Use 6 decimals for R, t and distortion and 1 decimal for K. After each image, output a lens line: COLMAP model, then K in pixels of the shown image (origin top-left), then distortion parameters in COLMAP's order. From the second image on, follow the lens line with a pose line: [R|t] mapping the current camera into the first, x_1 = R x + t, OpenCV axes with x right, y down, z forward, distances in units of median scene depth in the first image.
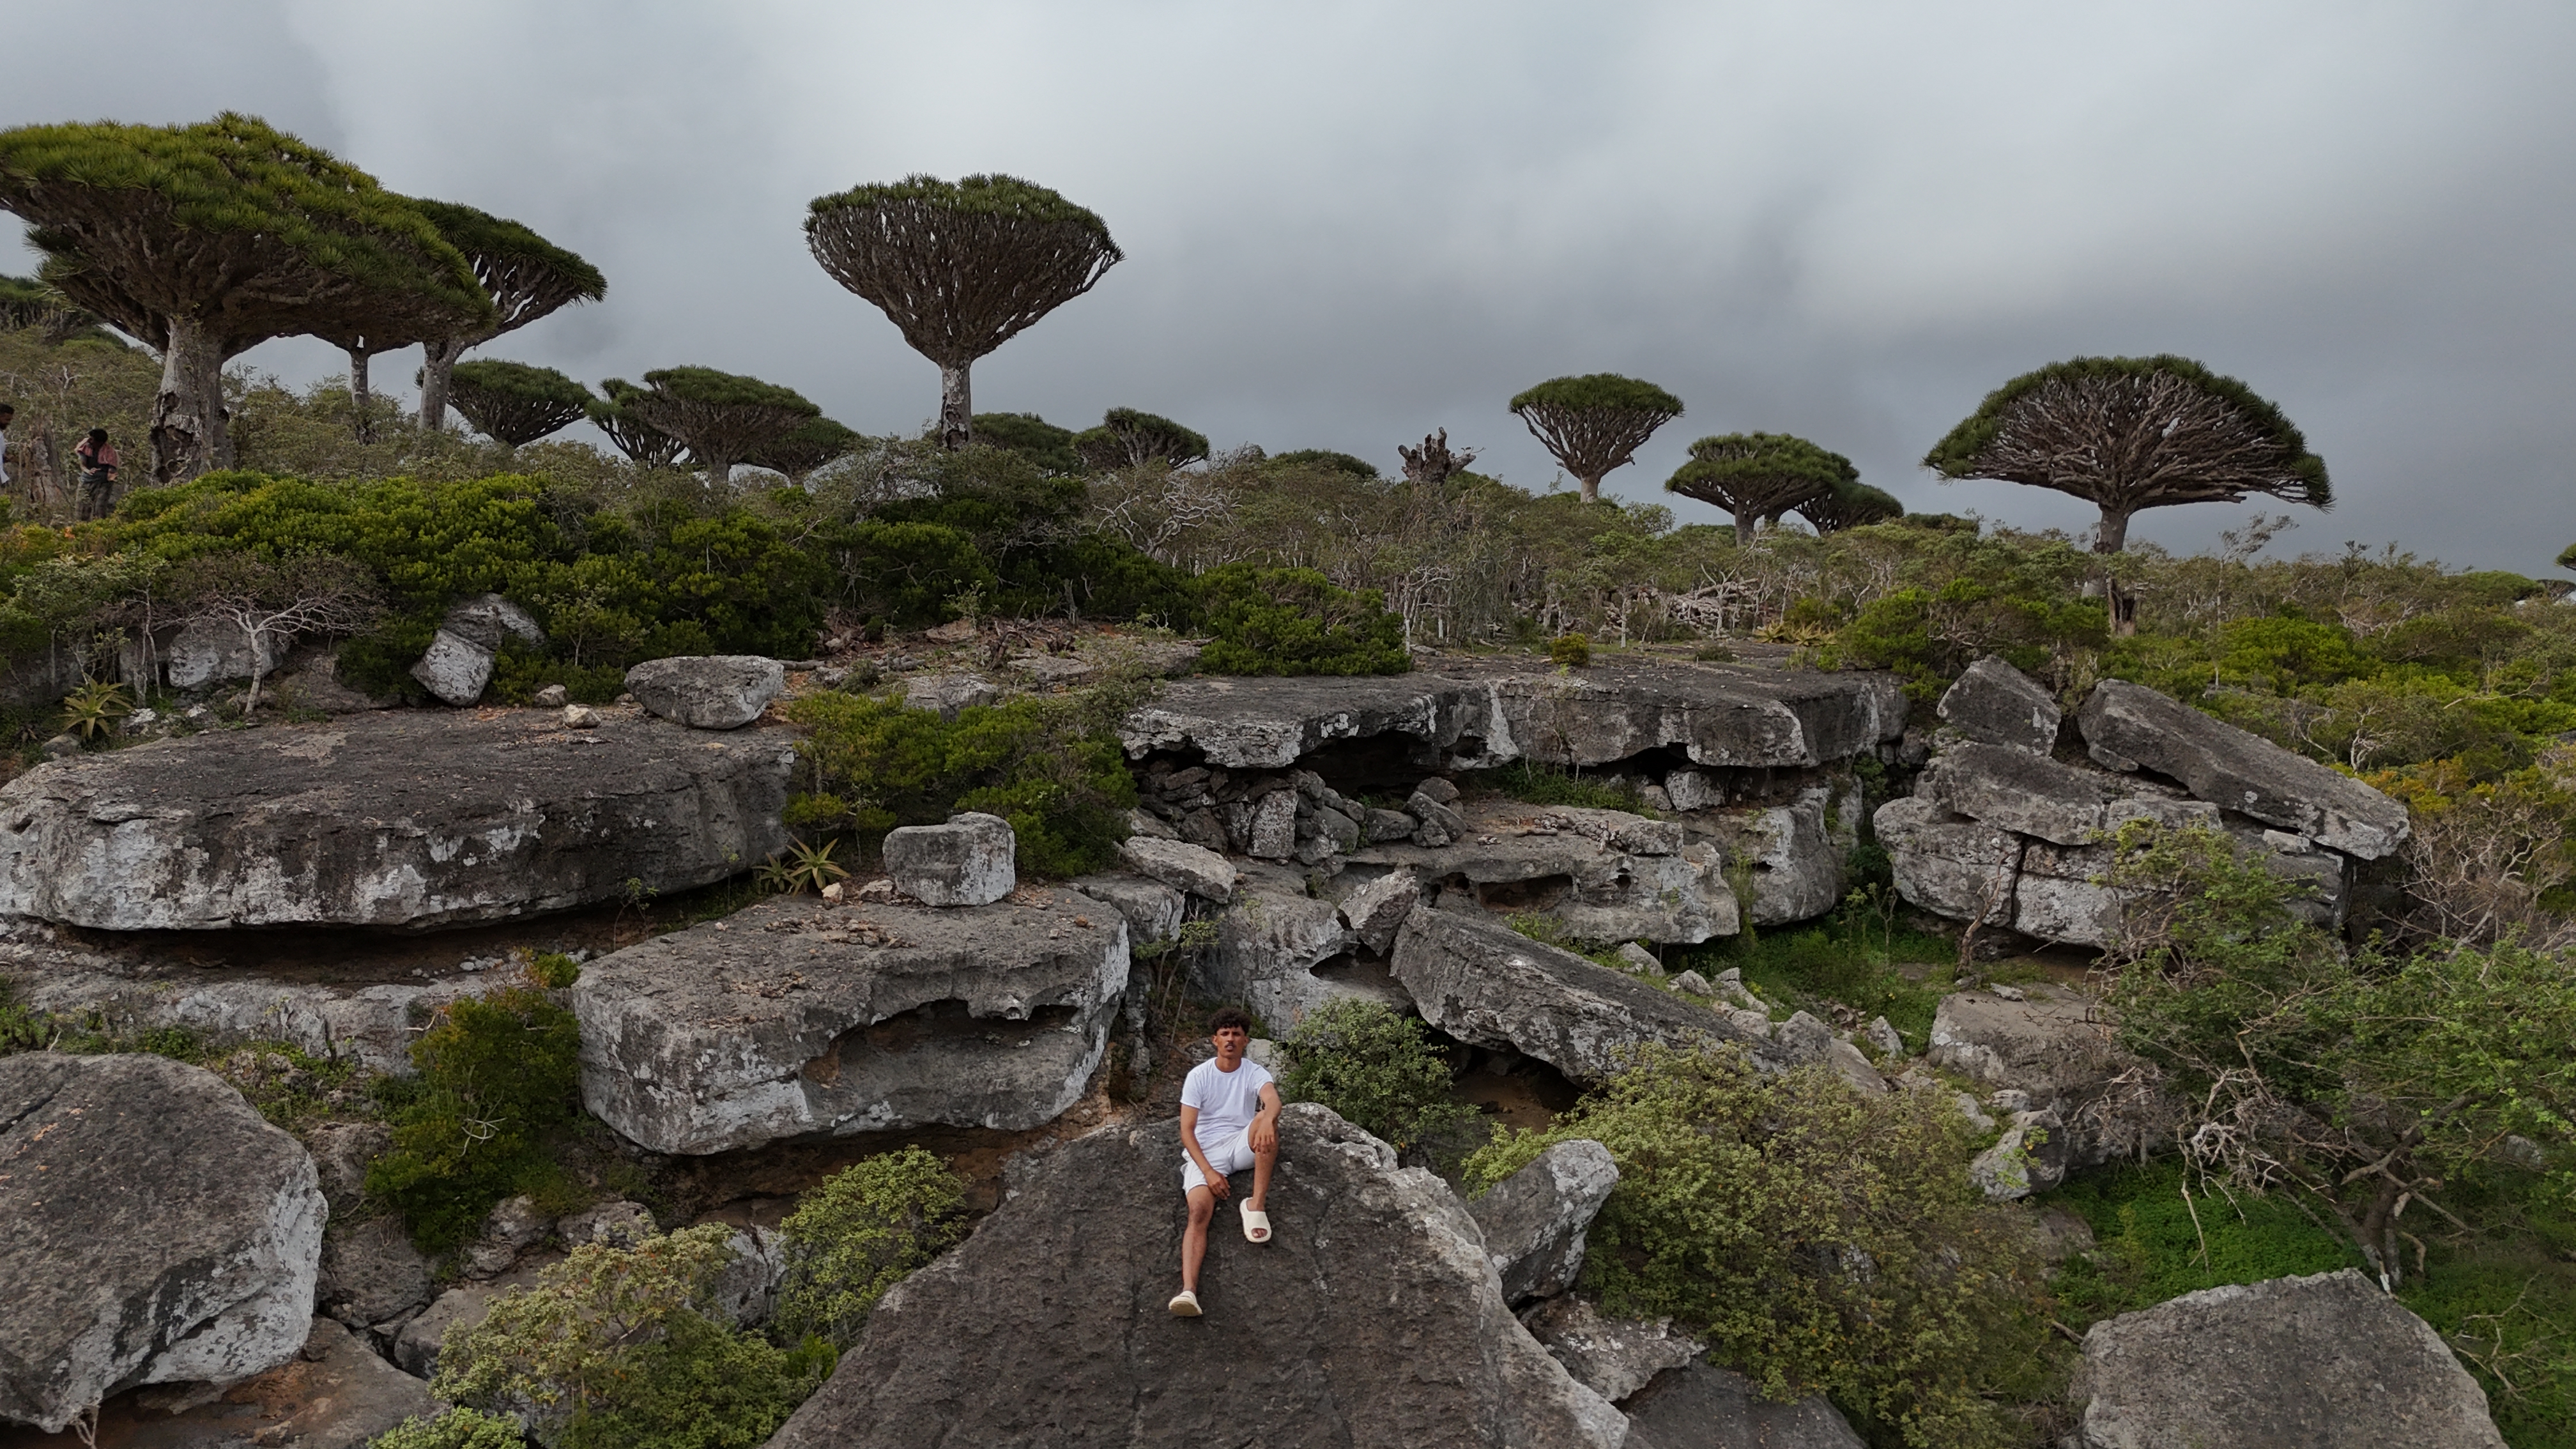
lens RADIAL K [[1879.3, 0, 1319.2], [0, 1879.3, 723.7], [0, 0, 1]] dist [0.070692, -0.058173]
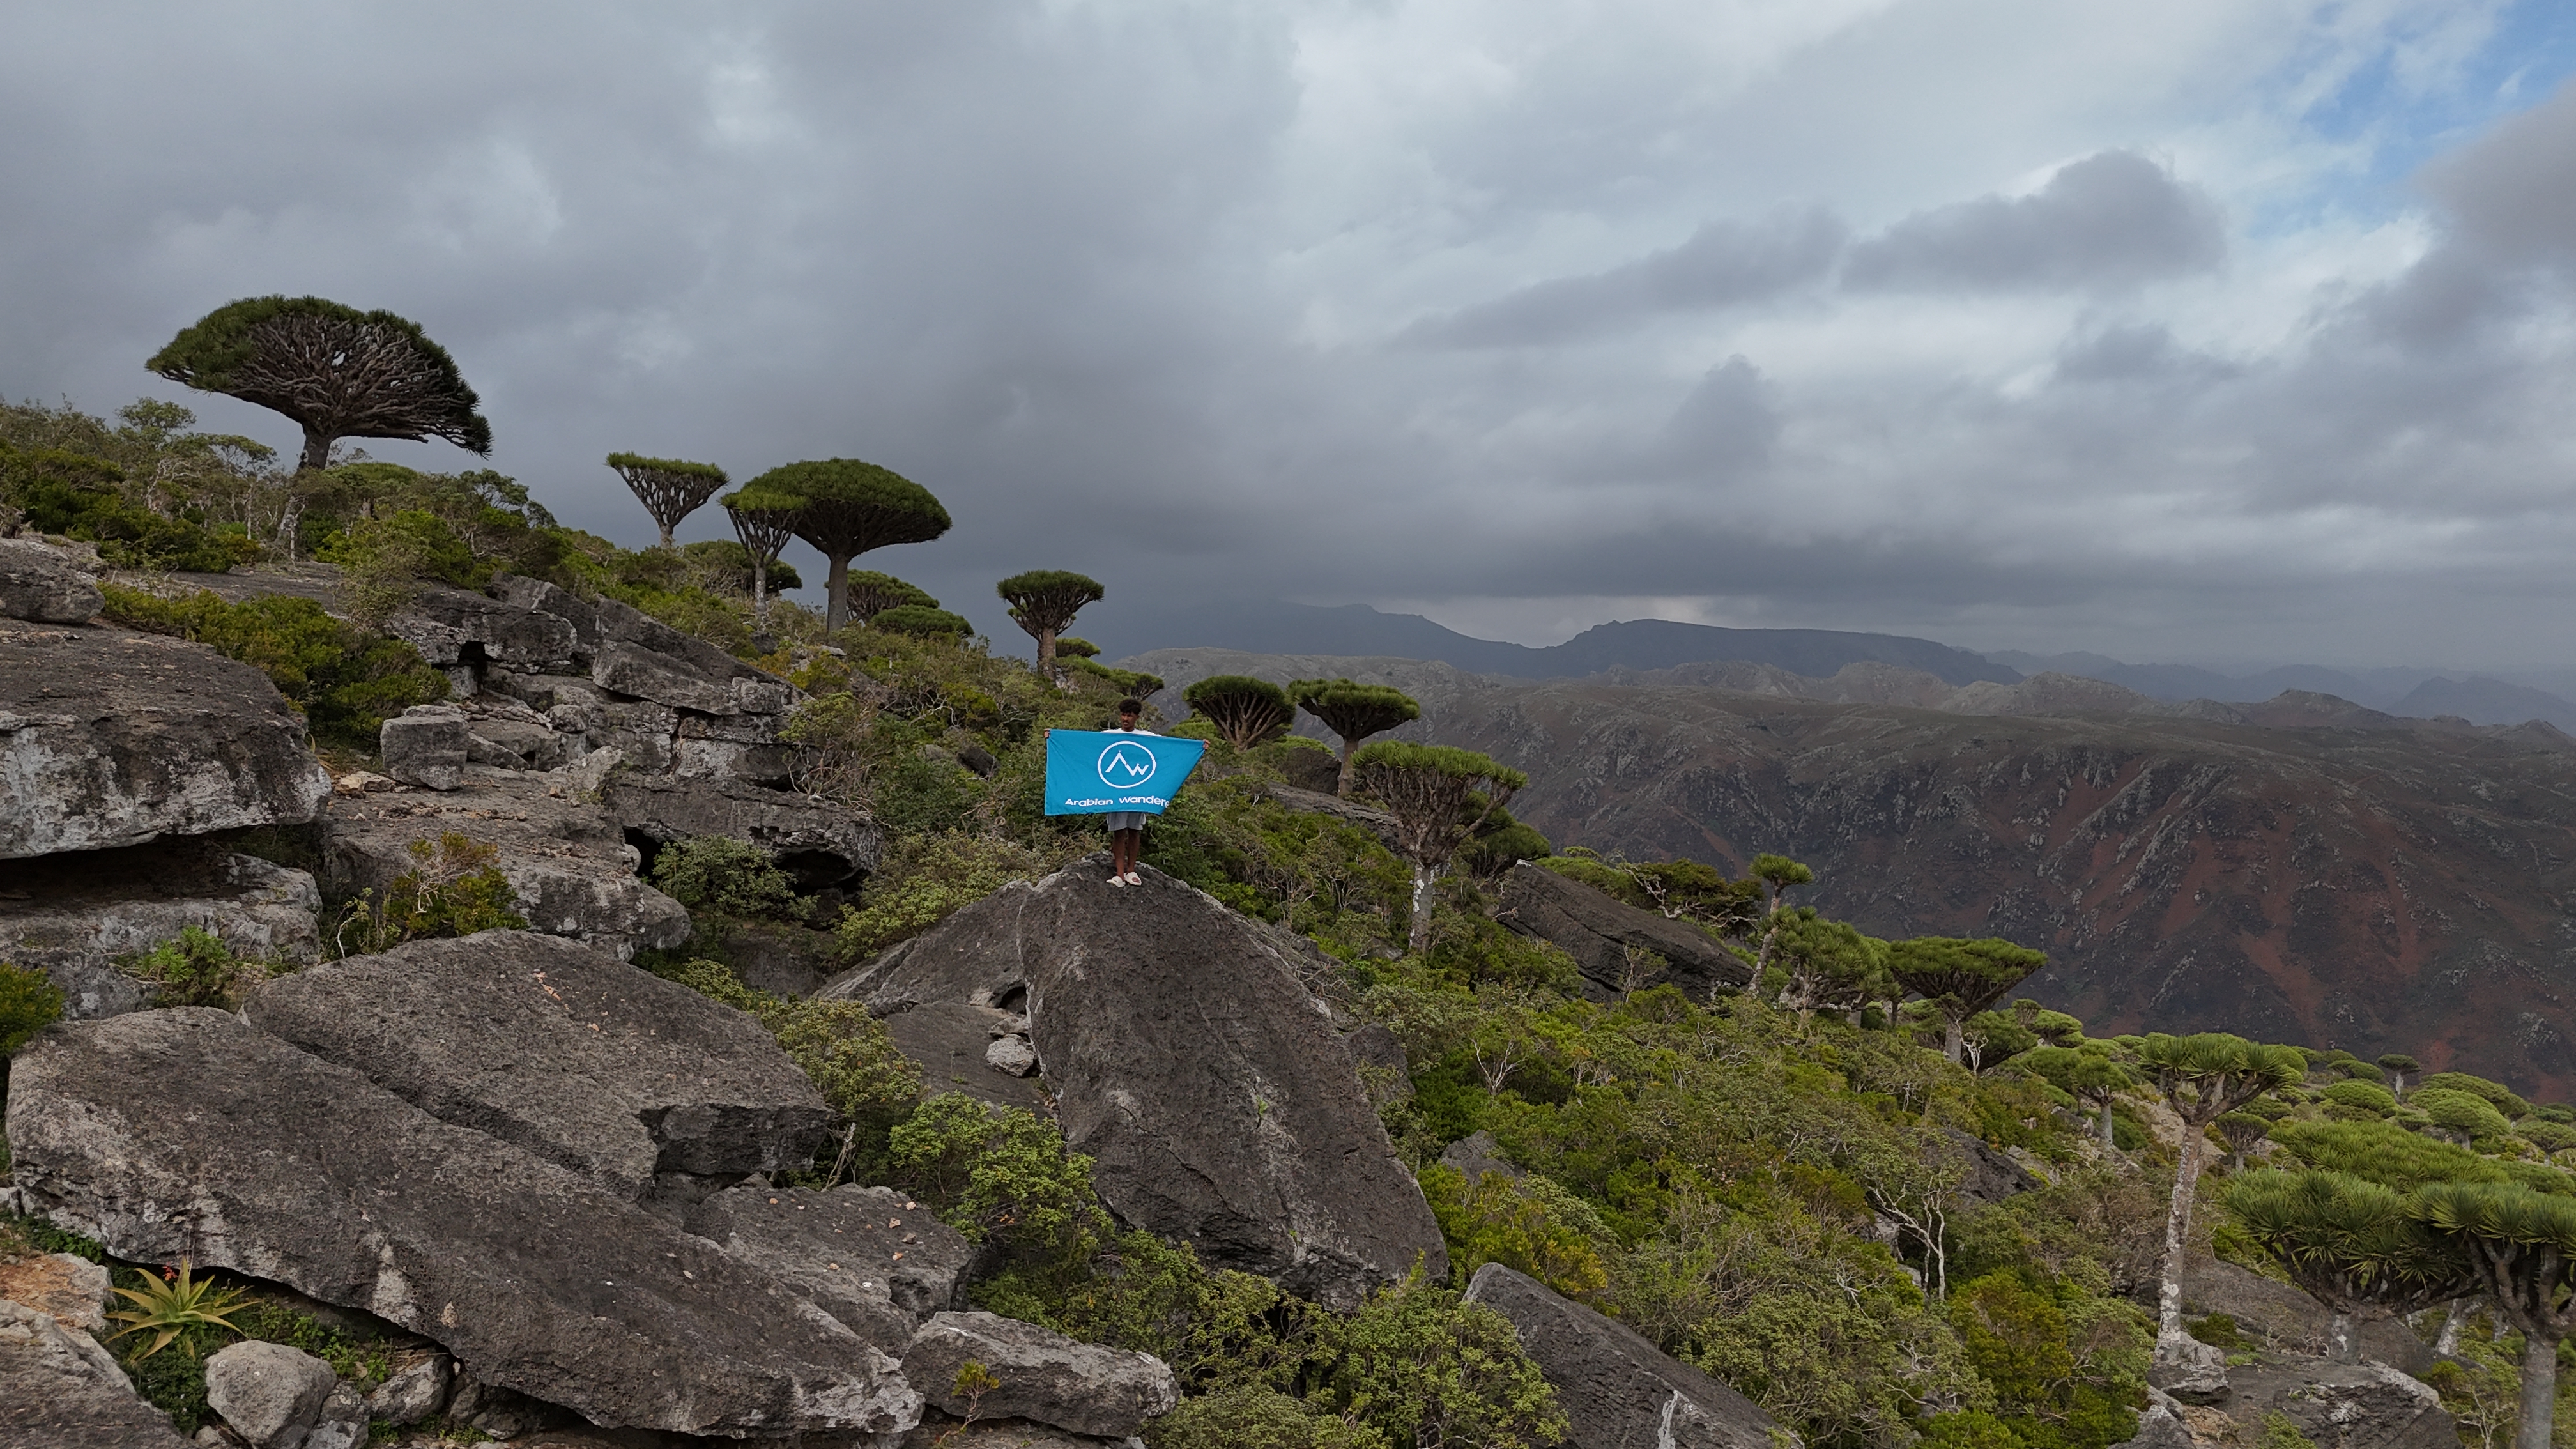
lens RADIAL K [[1879.3, 0, 1279.5], [0, 1879.3, 714.5], [0, 0, 1]] dist [0.070692, -0.058173]
pose [[0.338811, -0.030995, 0.940344, -0.951257], [-0.016441, 0.999110, 0.038856, 0.001452], [-0.940711, -0.028625, 0.338000, 0.144626]]
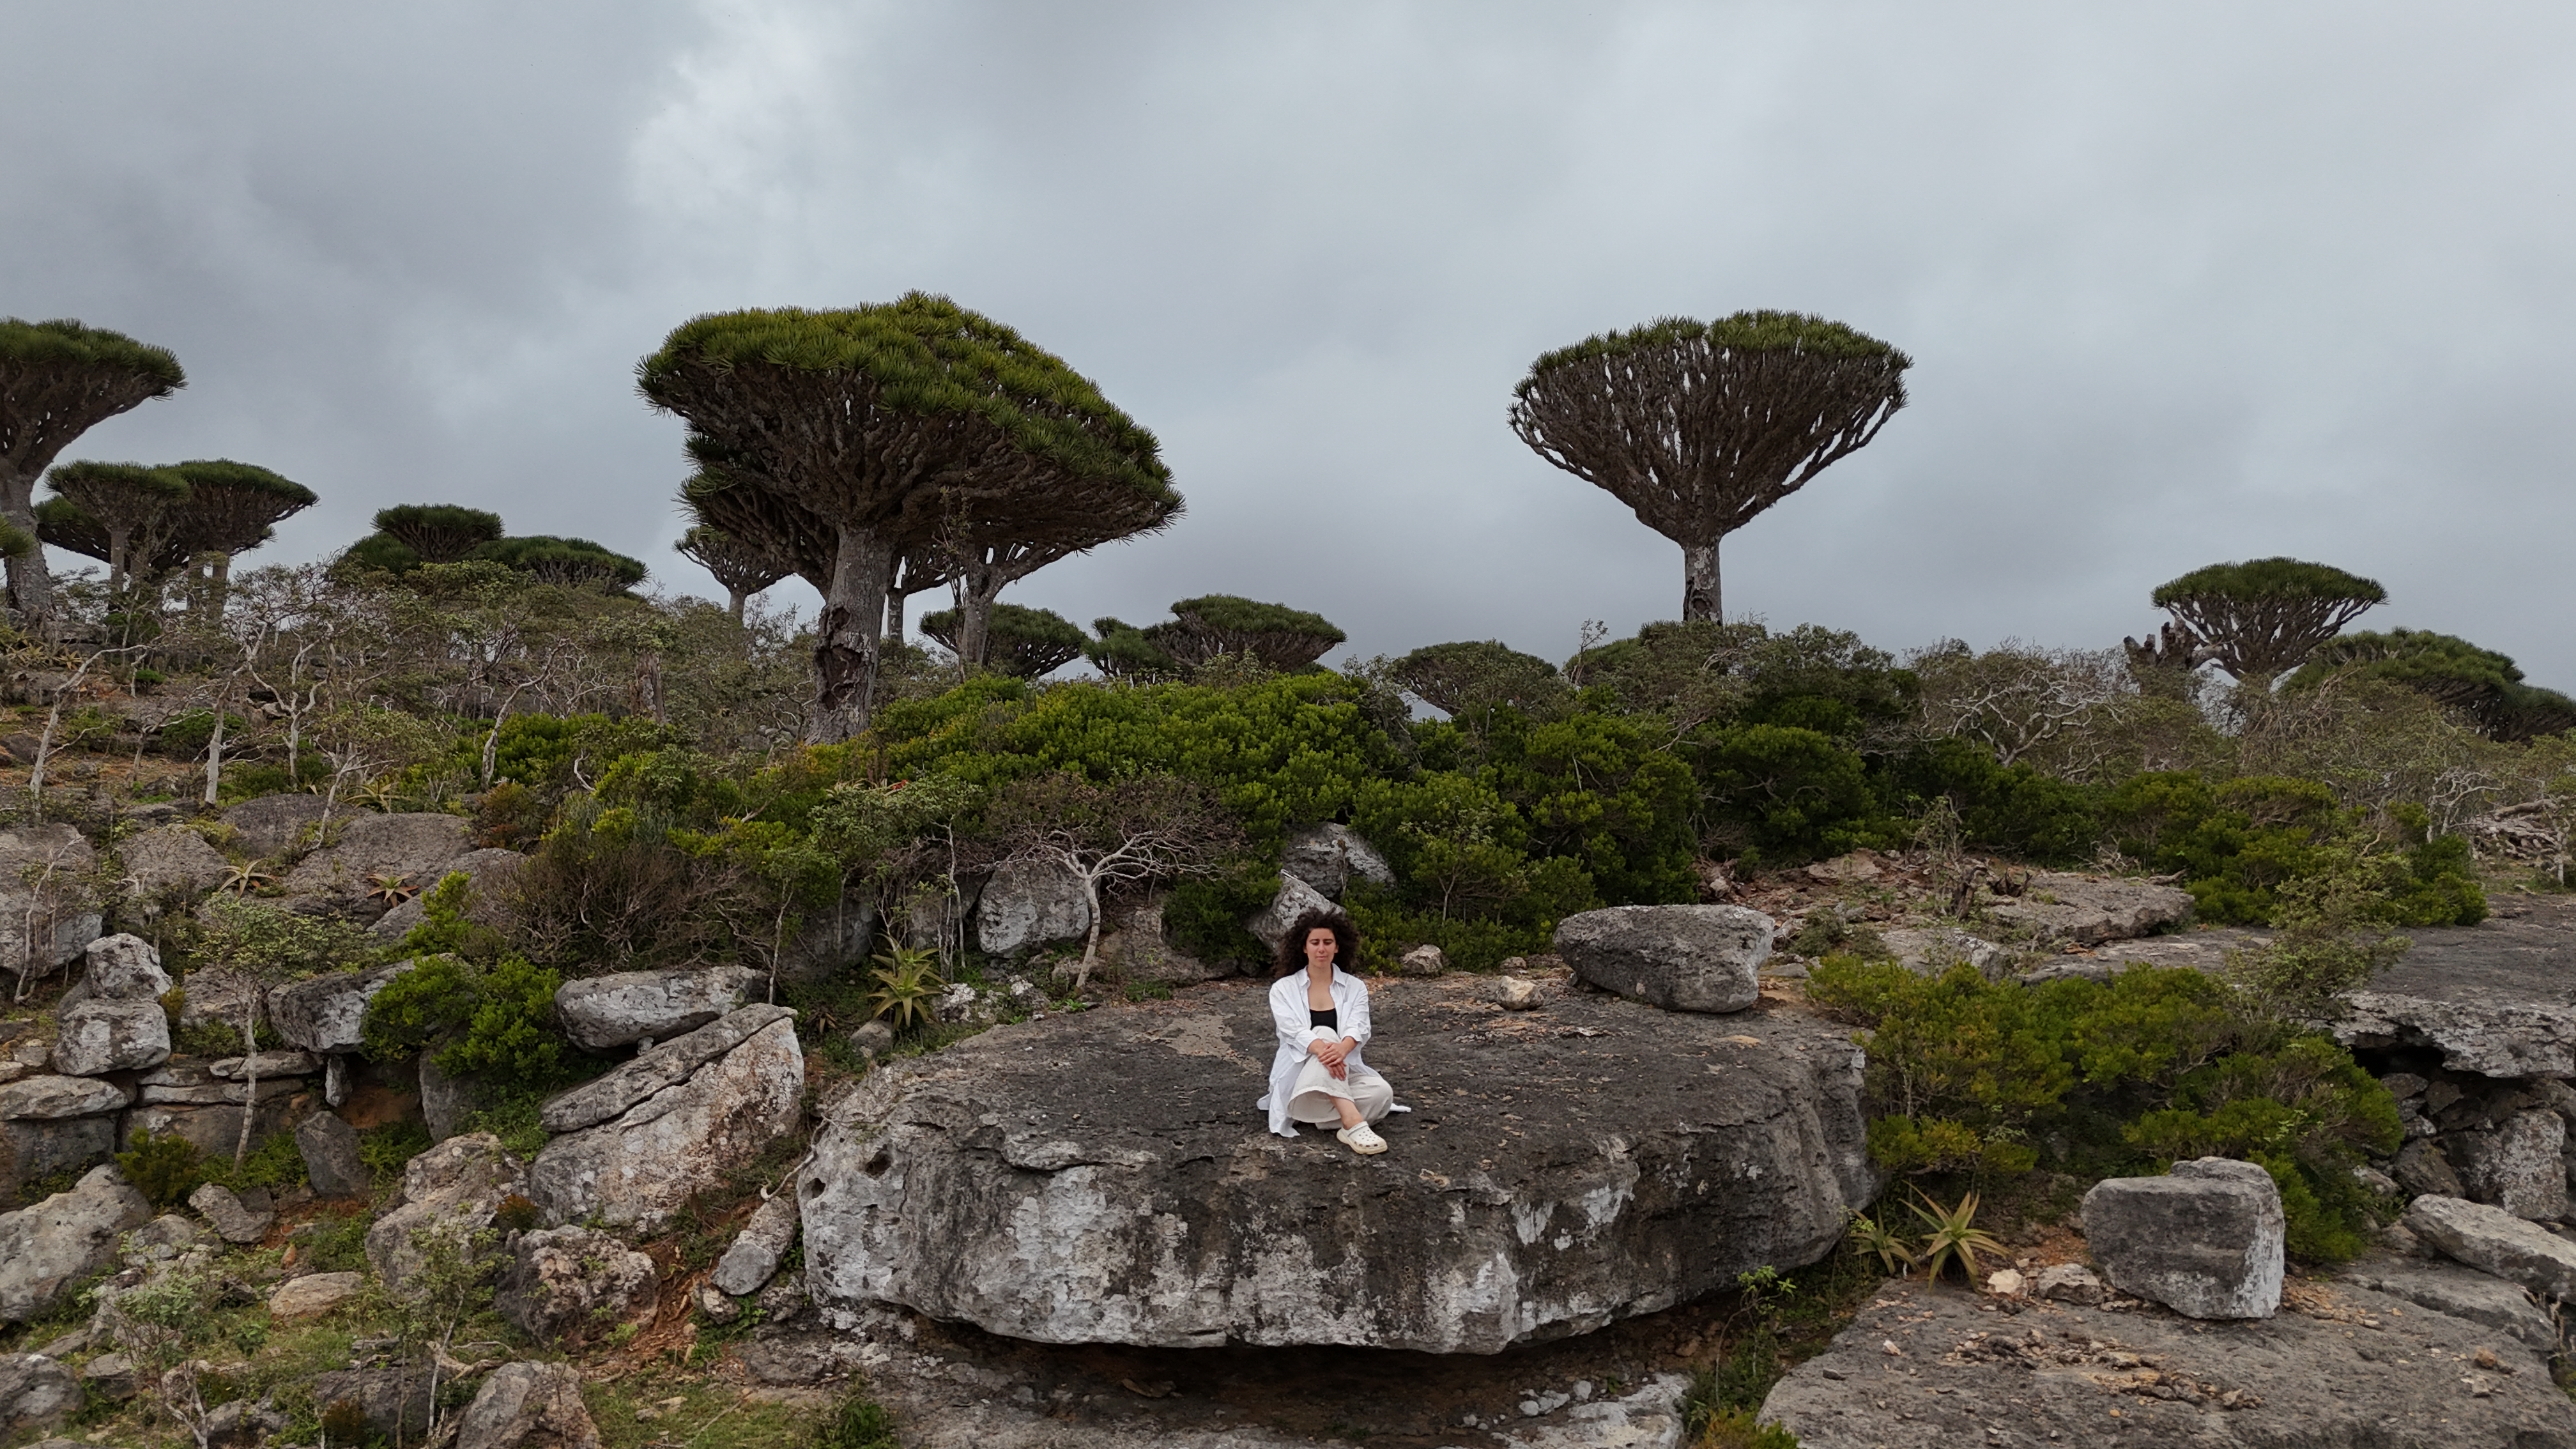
lens RADIAL K [[1879.3, 0, 1325.4], [0, 1879.3, 738.2], [0, 0, 1]] dist [0.070692, -0.058173]
pose [[0.983479, -0.022889, -0.179571, -0.321472], [0.001393, 0.992902, -0.118929, -0.014203], [0.181018, 0.116714, 0.976530, 0.285351]]
